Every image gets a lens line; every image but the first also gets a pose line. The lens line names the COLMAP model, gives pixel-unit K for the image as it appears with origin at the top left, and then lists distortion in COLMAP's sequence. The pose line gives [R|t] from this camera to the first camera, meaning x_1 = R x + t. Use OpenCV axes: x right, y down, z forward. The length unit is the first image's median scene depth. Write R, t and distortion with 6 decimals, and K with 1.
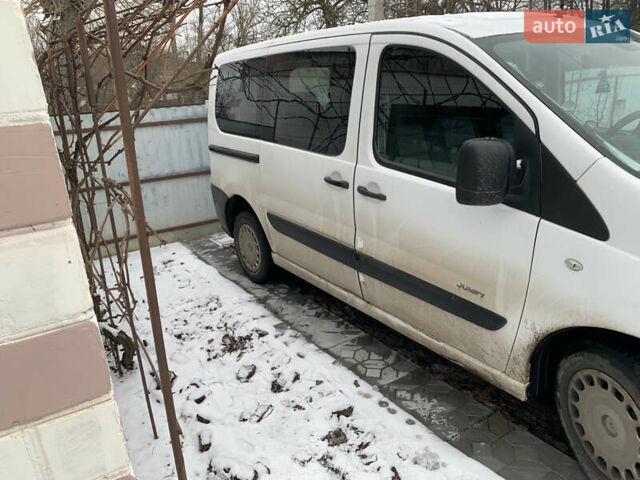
lens RADIAL K [[500.1, 0, 323.7], [0, 500.1, 241.8], [0, 0, 1]] dist [0.003407, 0.000909]
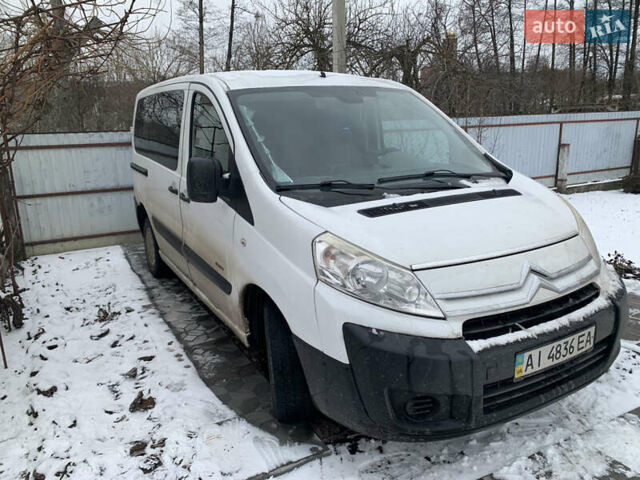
lens RADIAL K [[500.1, 0, 315.4], [0, 500.1, 236.0], [0, 0, 1]] dist [0.003407, 0.000909]
pose [[0.996891, 0.054459, -0.056945, 0.412006], [-0.058521, 0.995666, -0.072284, 0.063998], [0.052762, 0.075392, 0.995757, -0.244647]]
